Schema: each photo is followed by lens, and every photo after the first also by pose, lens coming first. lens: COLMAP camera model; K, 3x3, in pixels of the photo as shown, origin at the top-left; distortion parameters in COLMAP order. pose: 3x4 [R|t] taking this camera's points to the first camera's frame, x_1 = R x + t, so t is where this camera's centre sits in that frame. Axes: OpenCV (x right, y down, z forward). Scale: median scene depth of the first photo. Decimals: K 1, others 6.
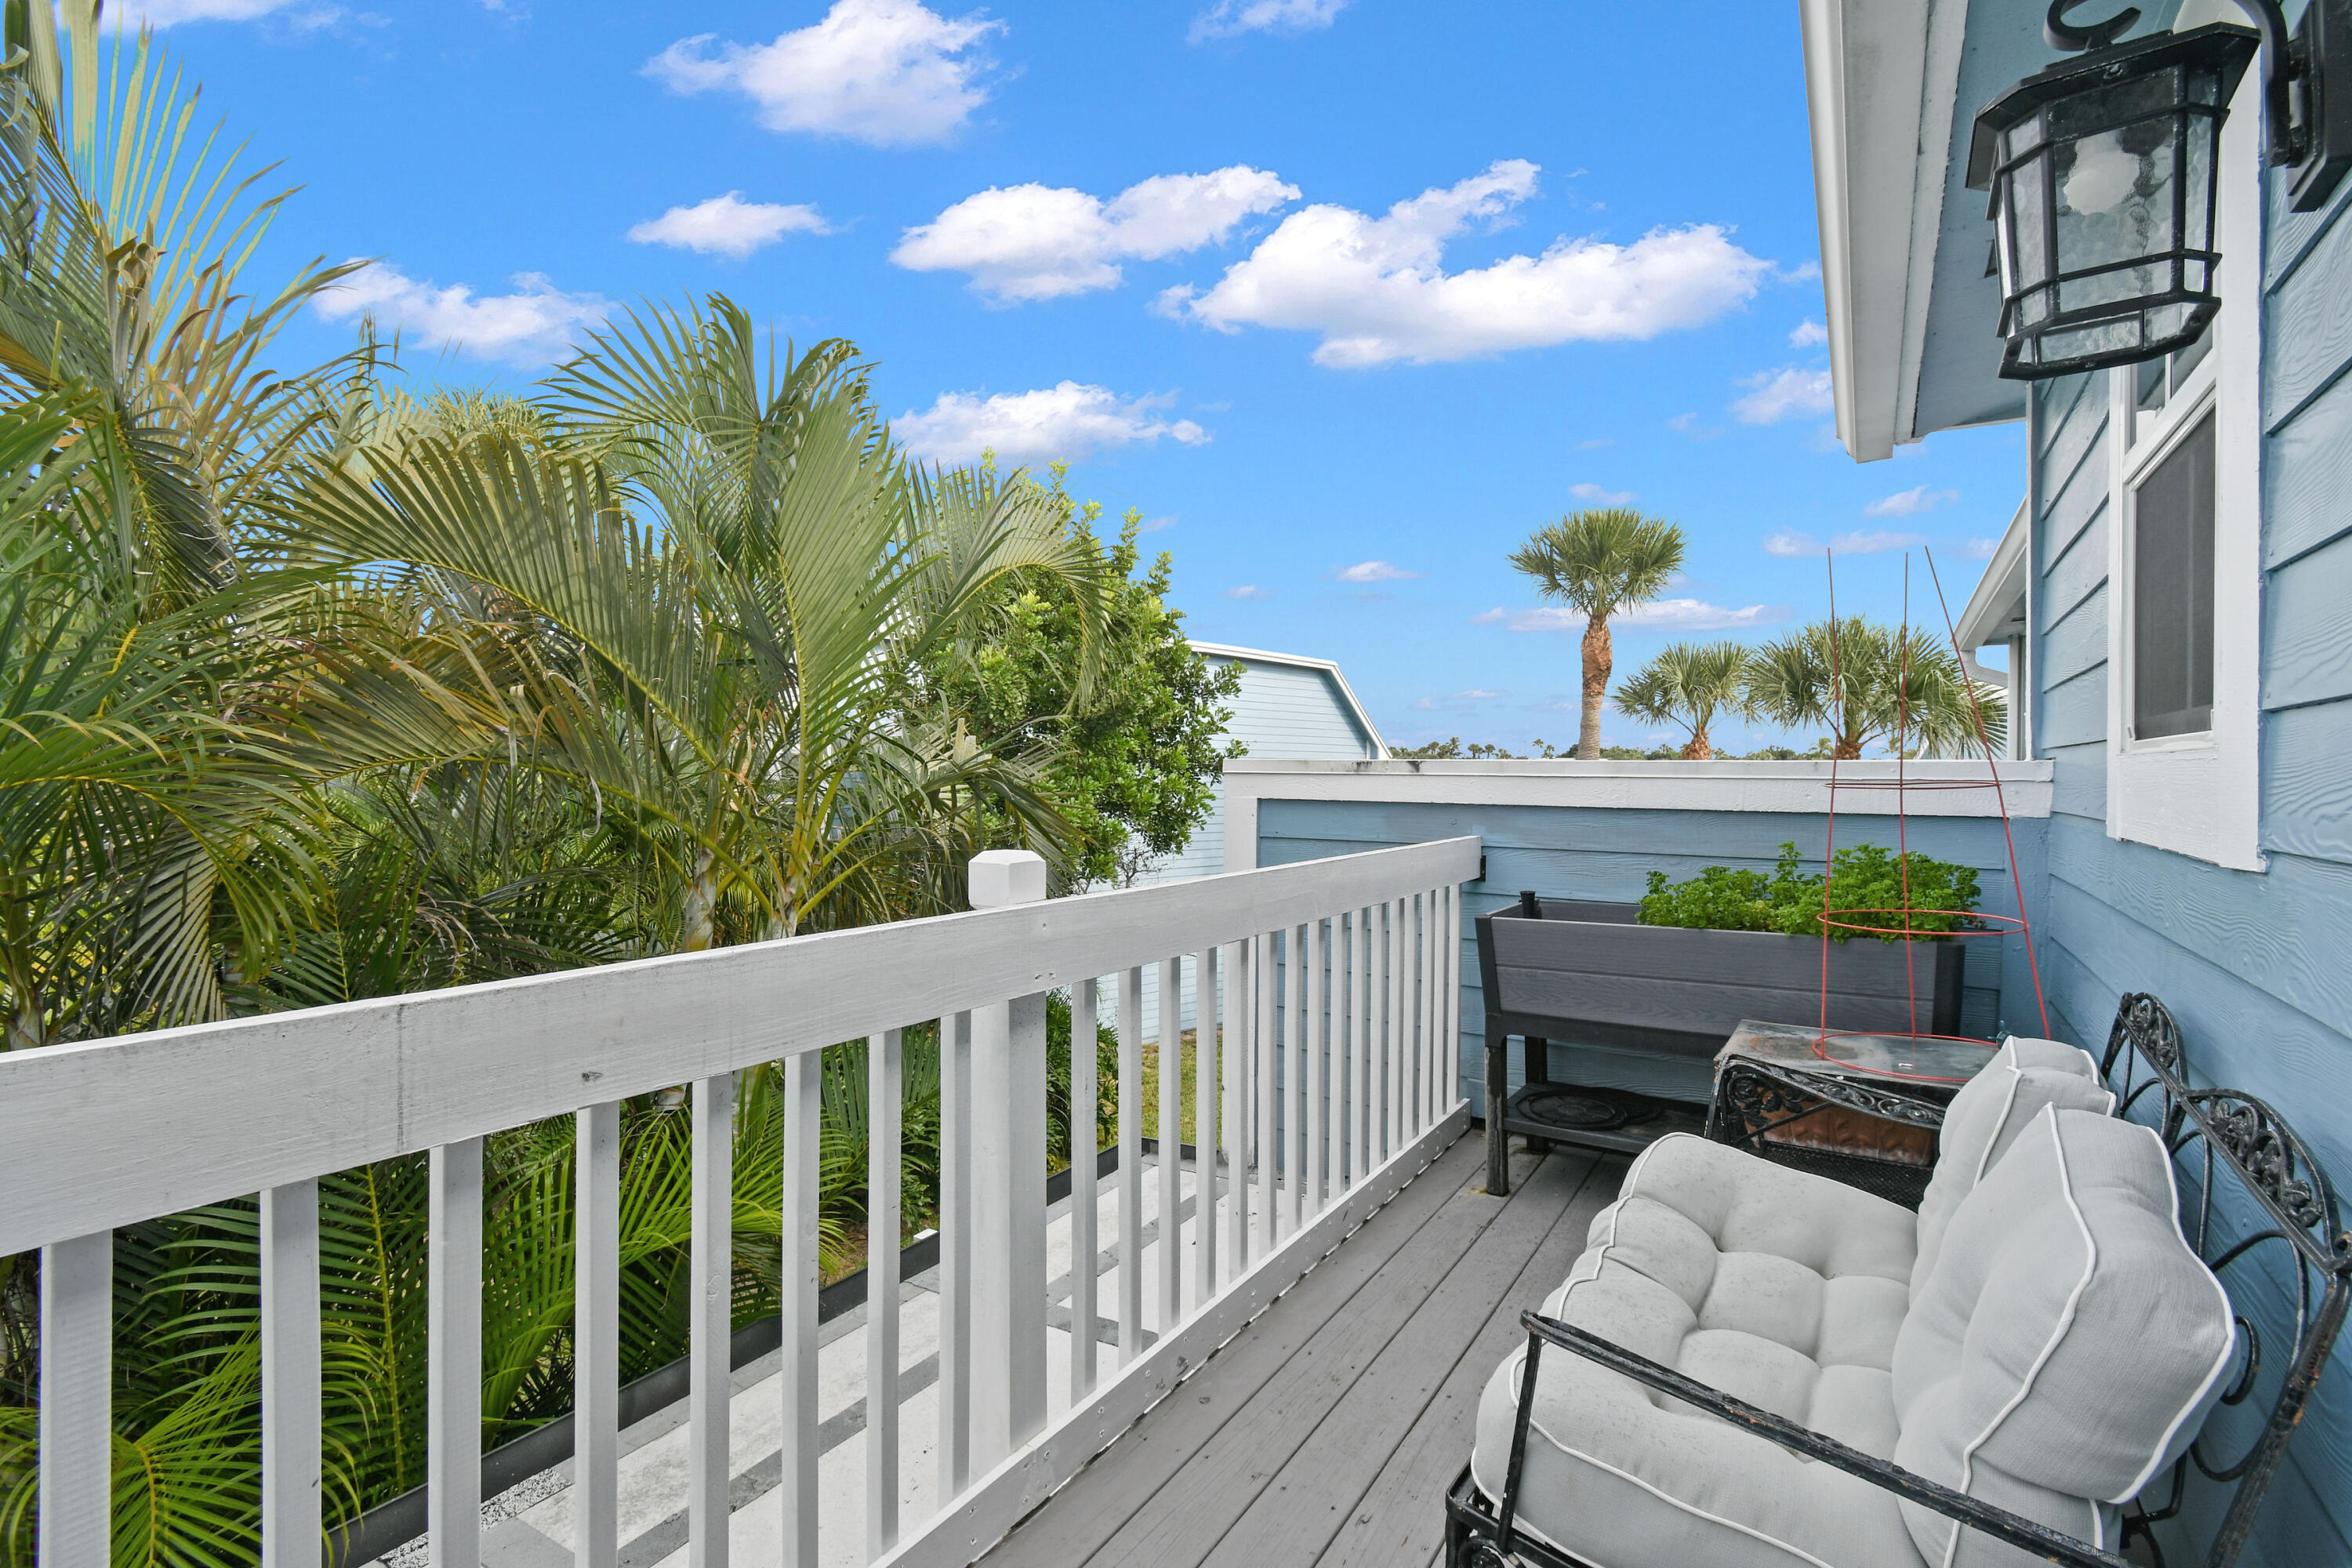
lens RADIAL K [[1031.4, 0, 1176.0], [0, 1031.4, 784.0], [0, 0, 1]] dist [-0.001832, 0.000015]
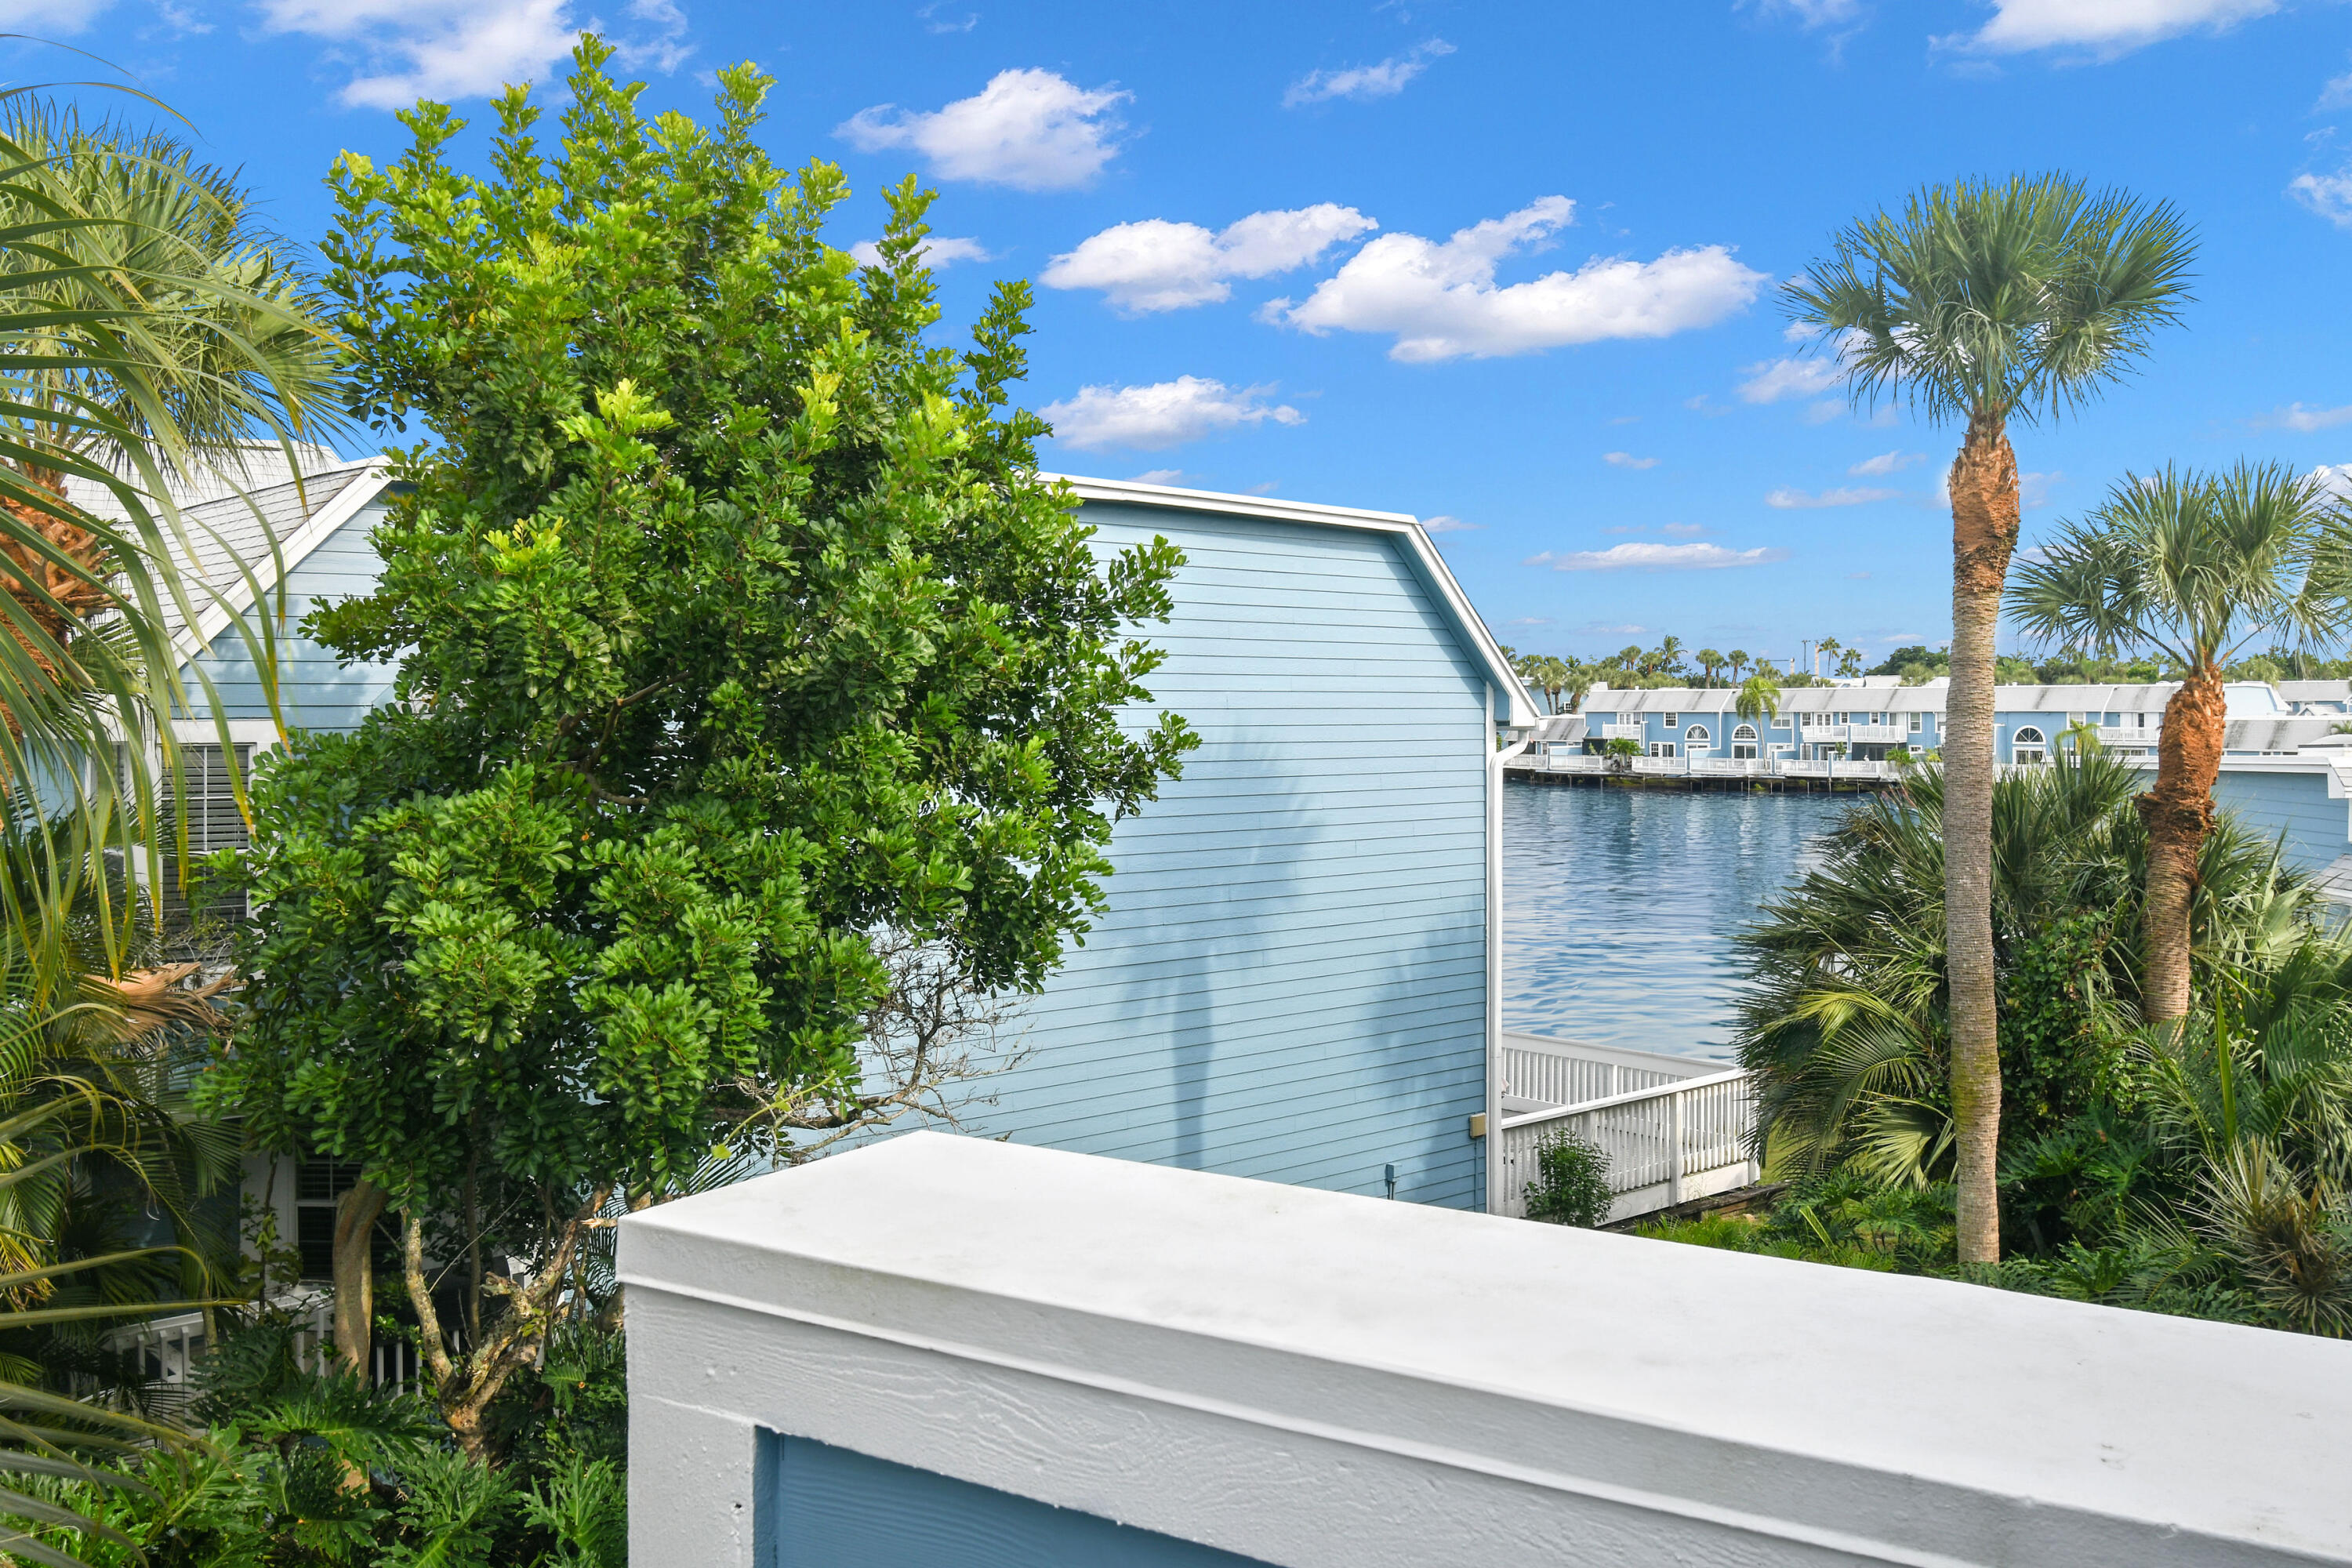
lens RADIAL K [[2019.7, 0, 1176.0], [0, 2019.7, 784.0], [0, 0, 1]] dist [-0.000887, 0.004978]
pose [[0.999635, -0.013601, 0.023355, 0.041333], [0.013090, 0.999674, 0.021920, -0.033529], [-0.023645, -0.021607, 0.999487, 0.153697]]
